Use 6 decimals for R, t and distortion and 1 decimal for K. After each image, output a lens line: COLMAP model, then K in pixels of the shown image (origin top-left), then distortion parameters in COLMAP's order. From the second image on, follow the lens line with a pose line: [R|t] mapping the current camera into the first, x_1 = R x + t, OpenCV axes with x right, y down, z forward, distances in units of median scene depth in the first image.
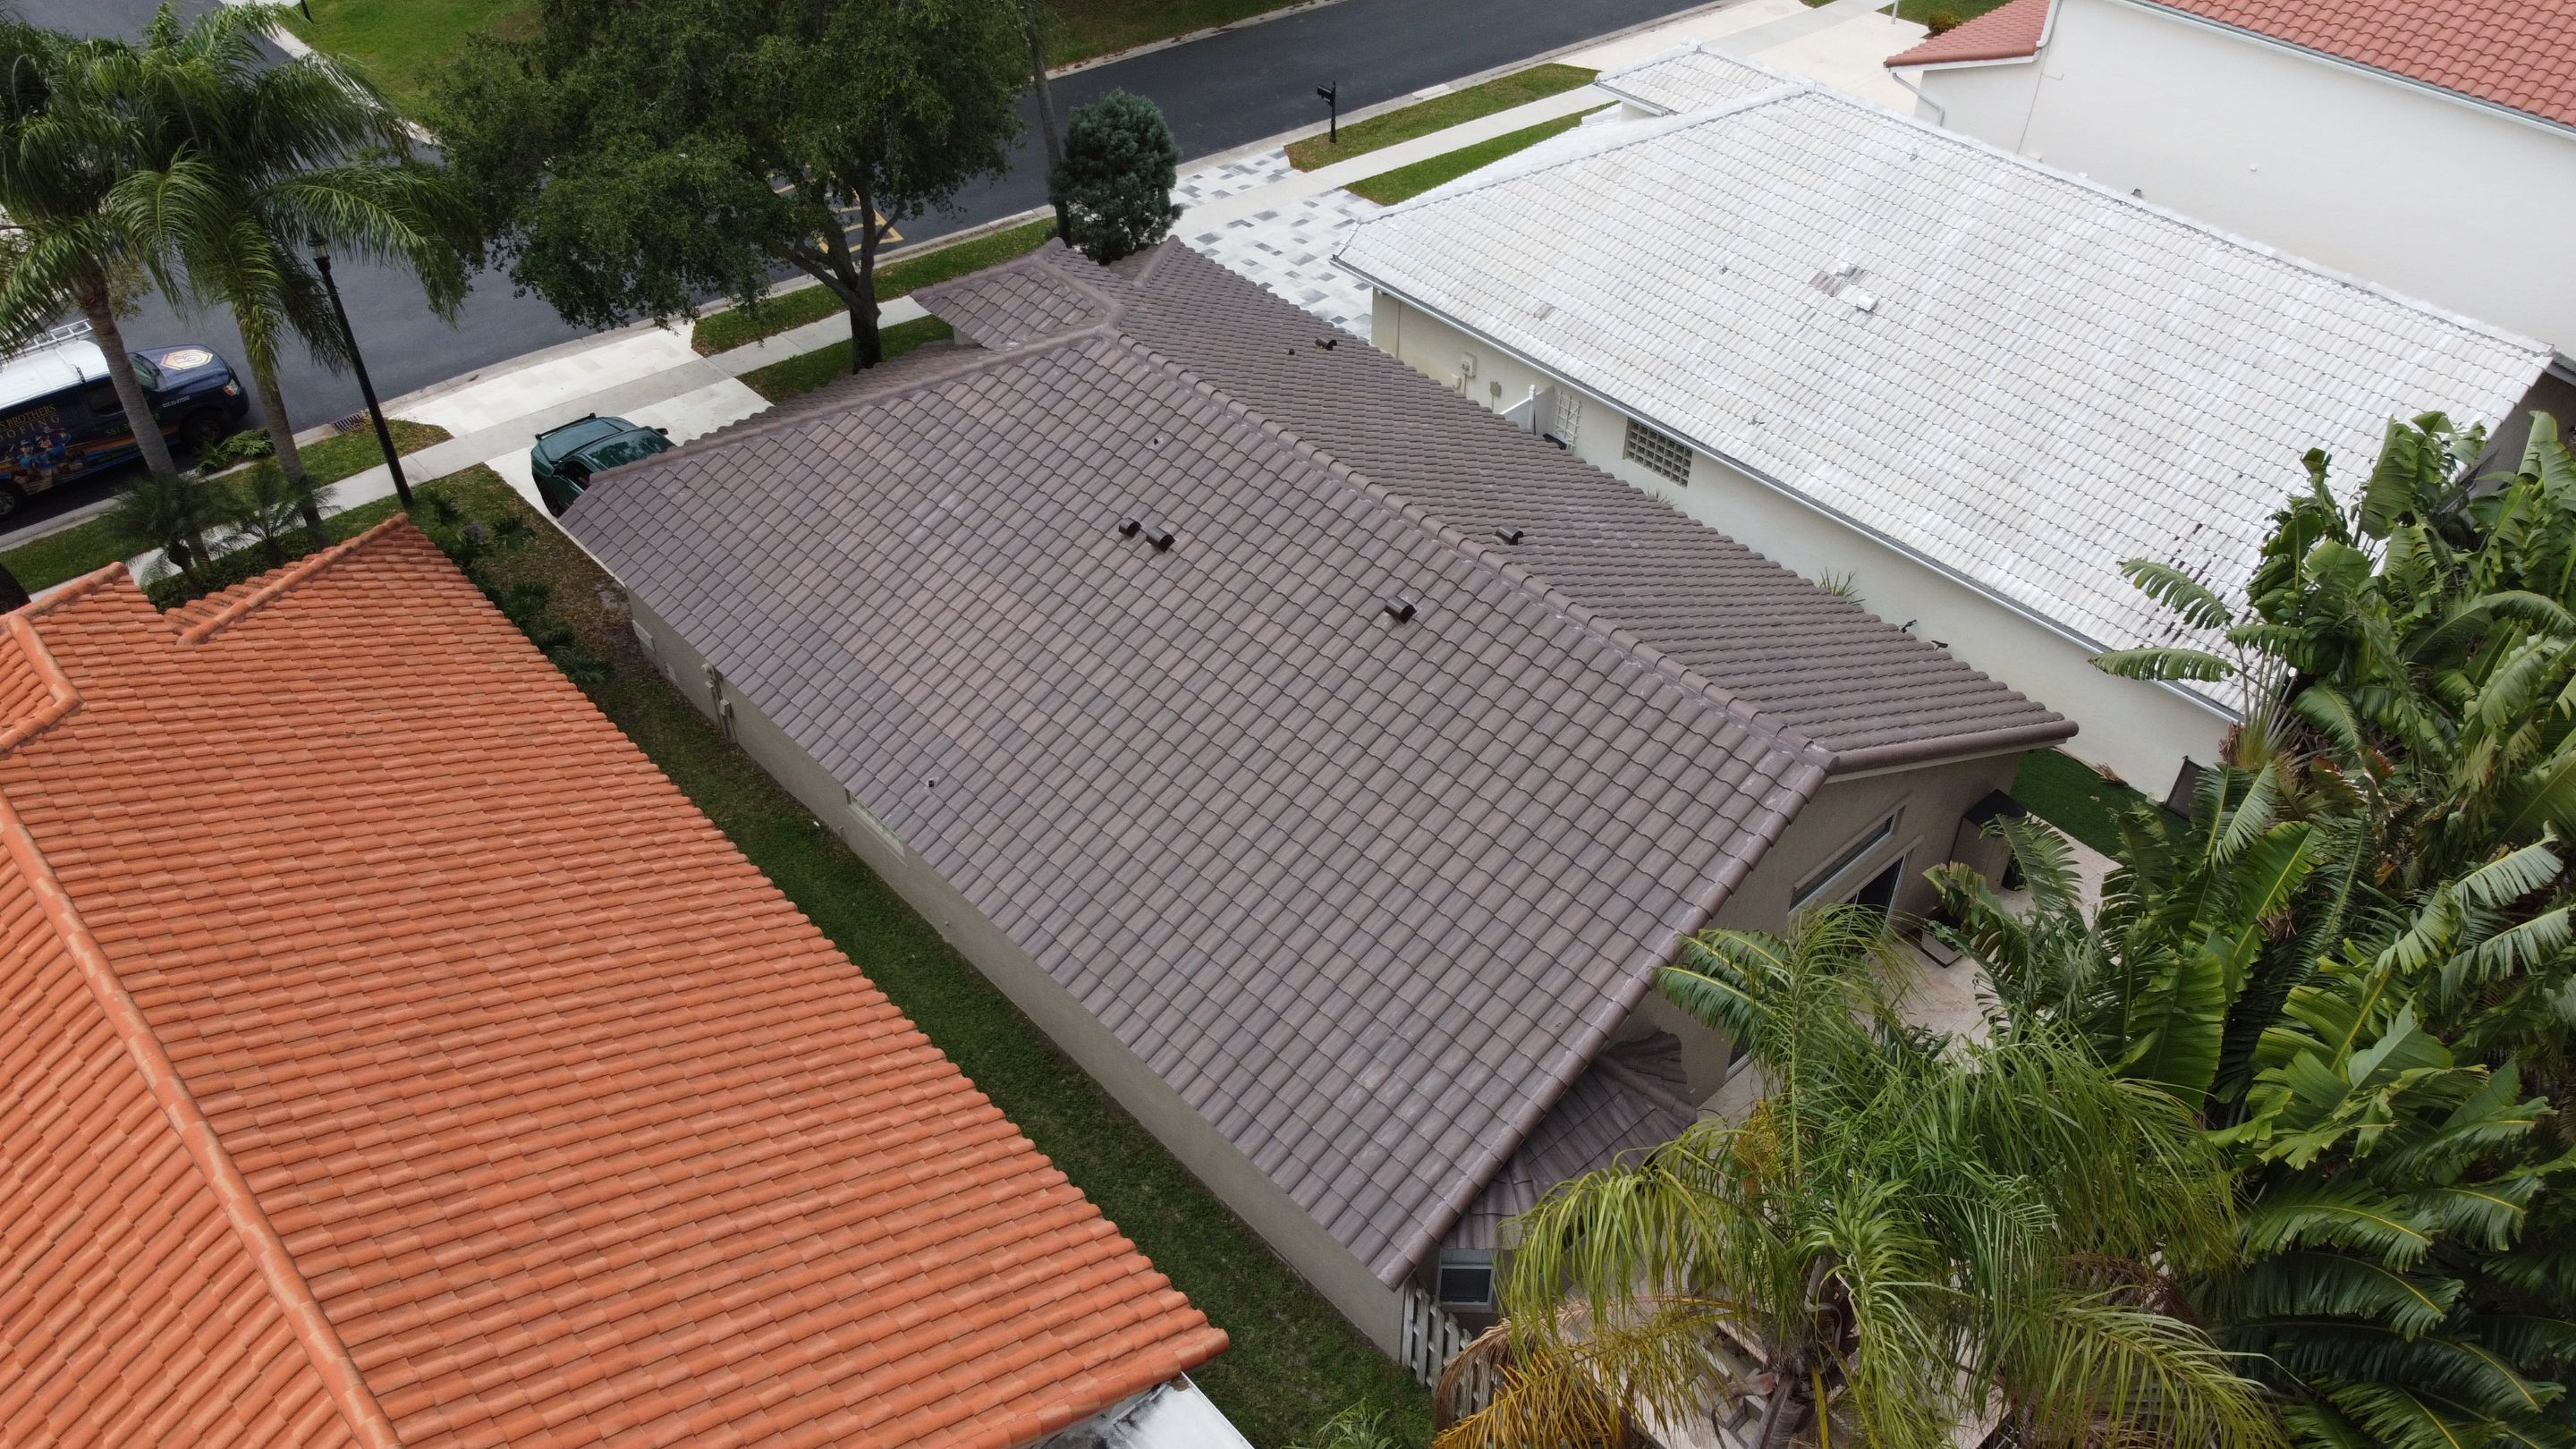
lens RADIAL K [[1936.2, 0, 1264.5], [0, 1936.2, 736.4], [0, 0, 1]] dist [0.001750, -0.001157]
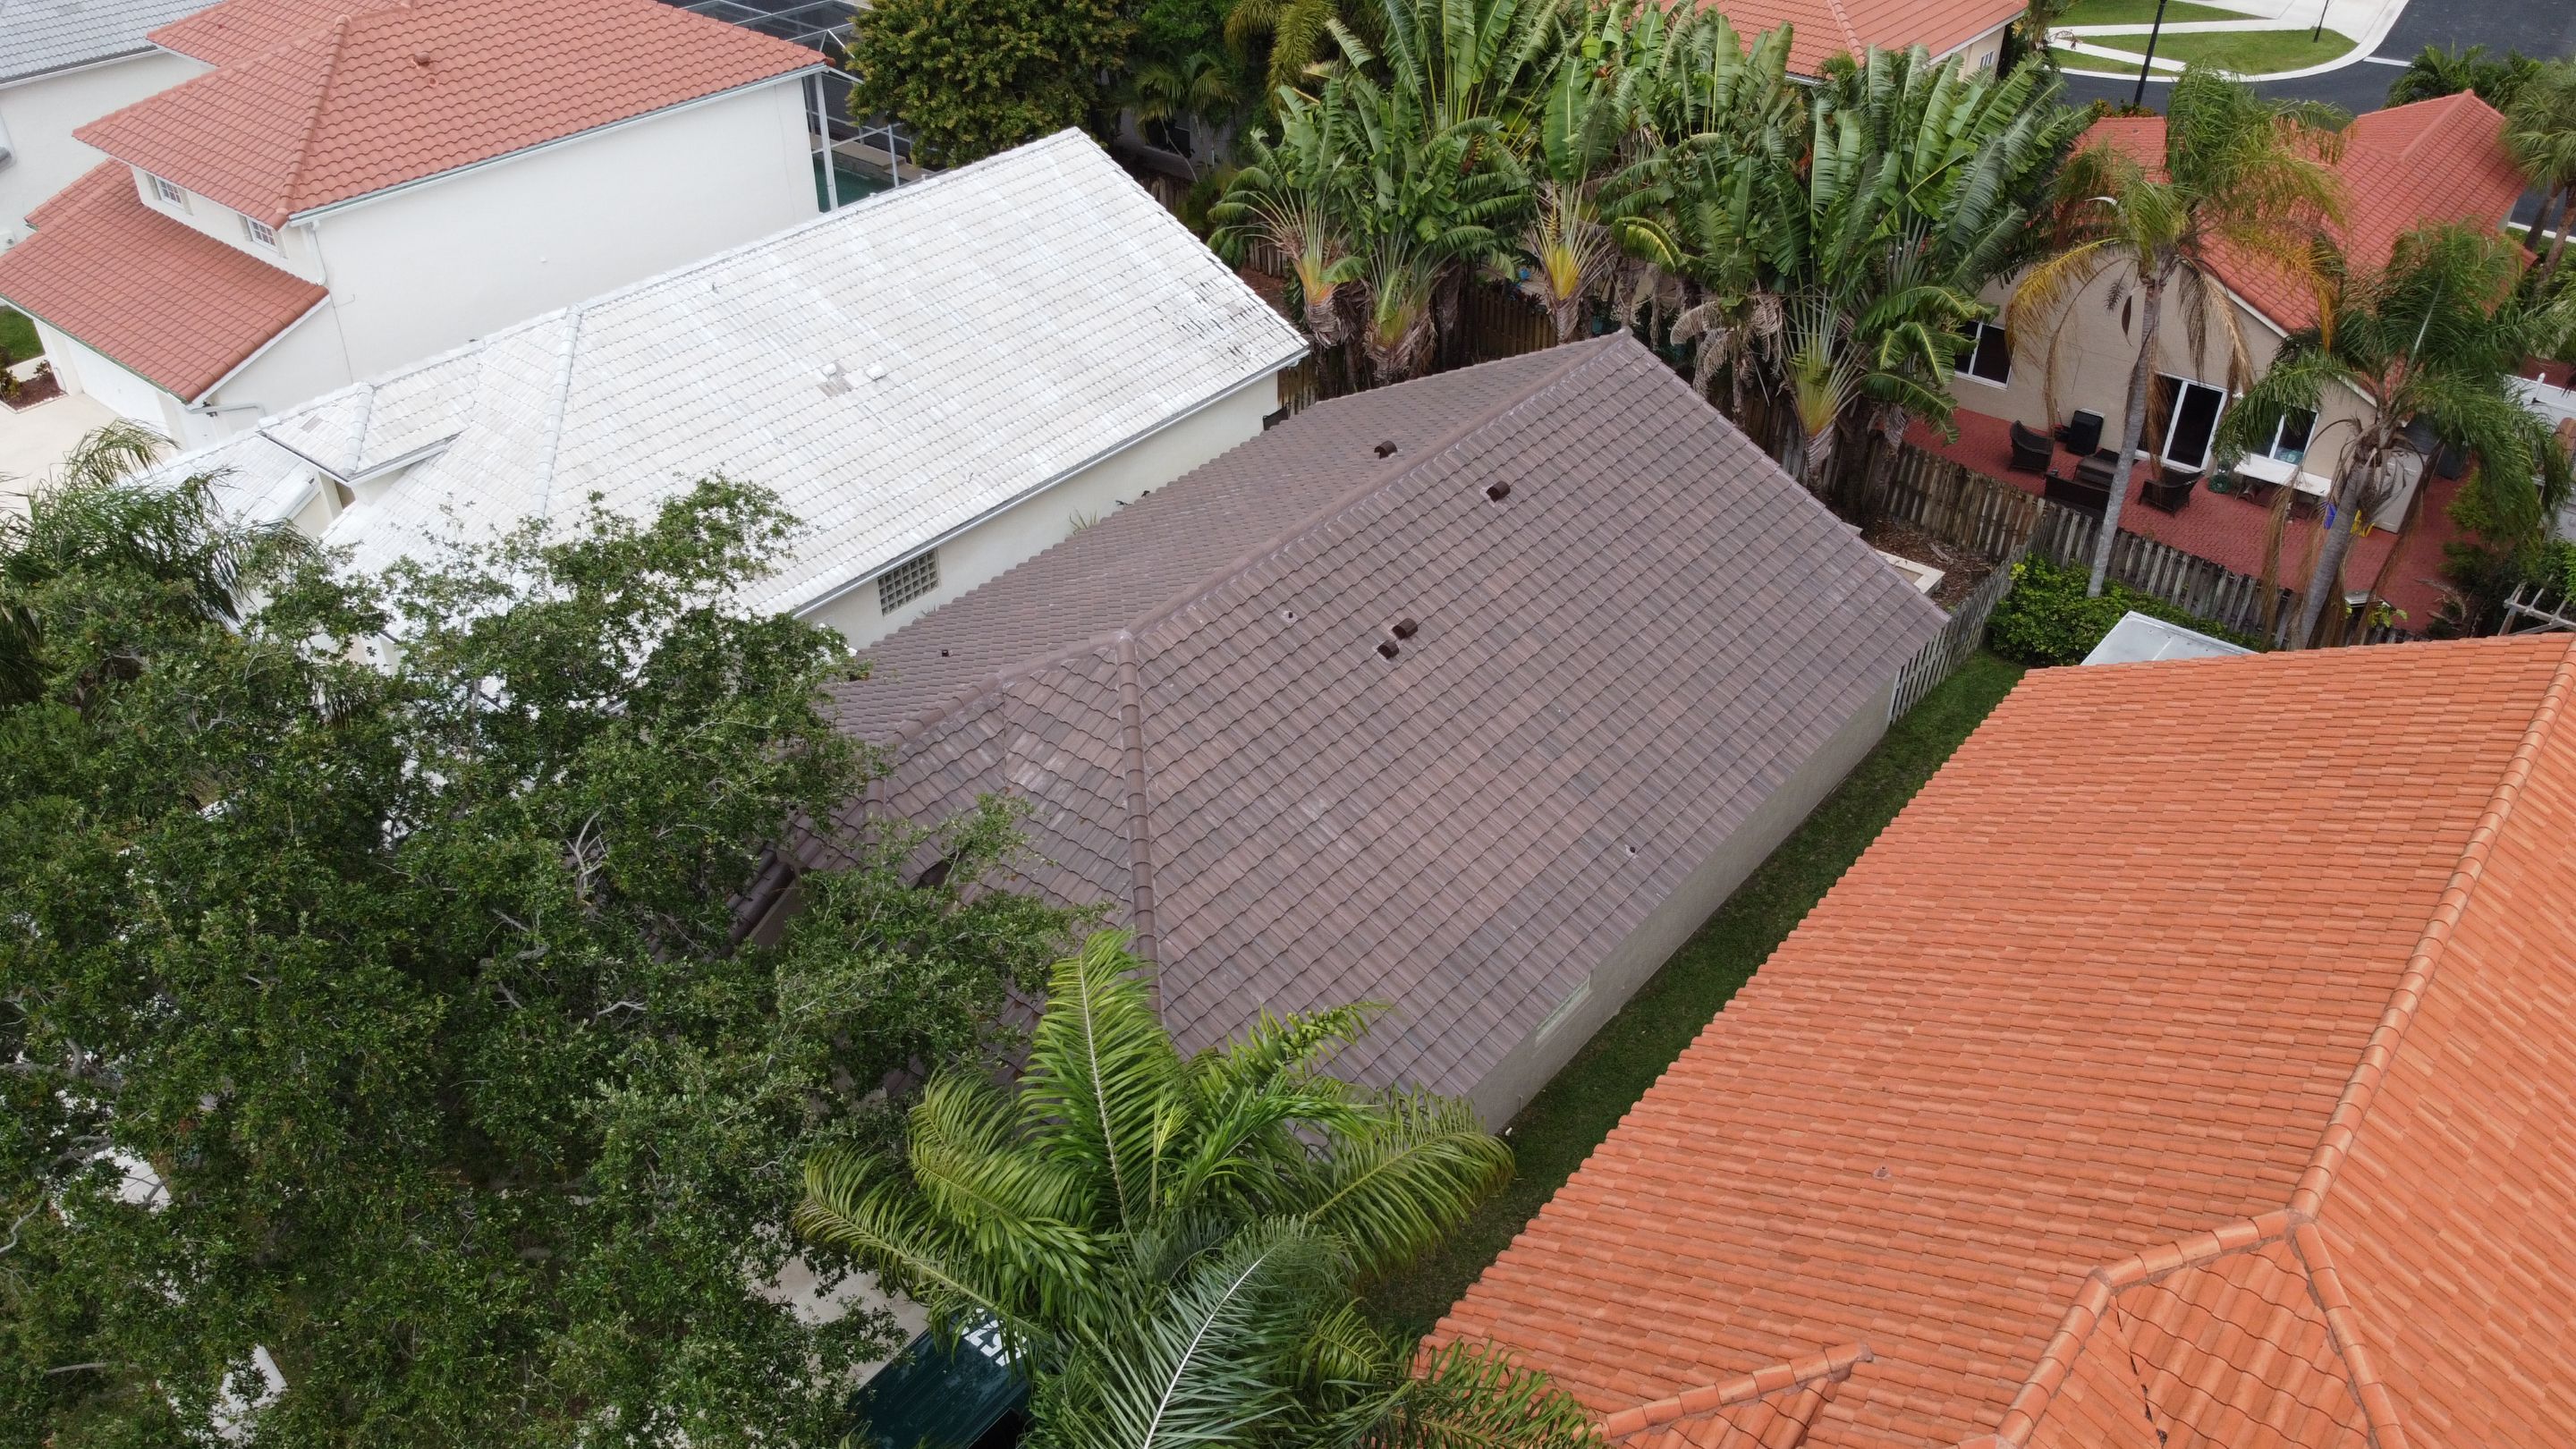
lens RADIAL K [[1936.2, 0, 1264.5], [0, 1936.2, 736.4], [0, 0, 1]] dist [0.001750, -0.001157]
pose [[-0.158464, -0.565098, 0.809663, -0.774367], [0.645007, 0.561621, 0.518217, -0.555622], [-0.747567, 0.604356, 0.275495, 0.664262]]
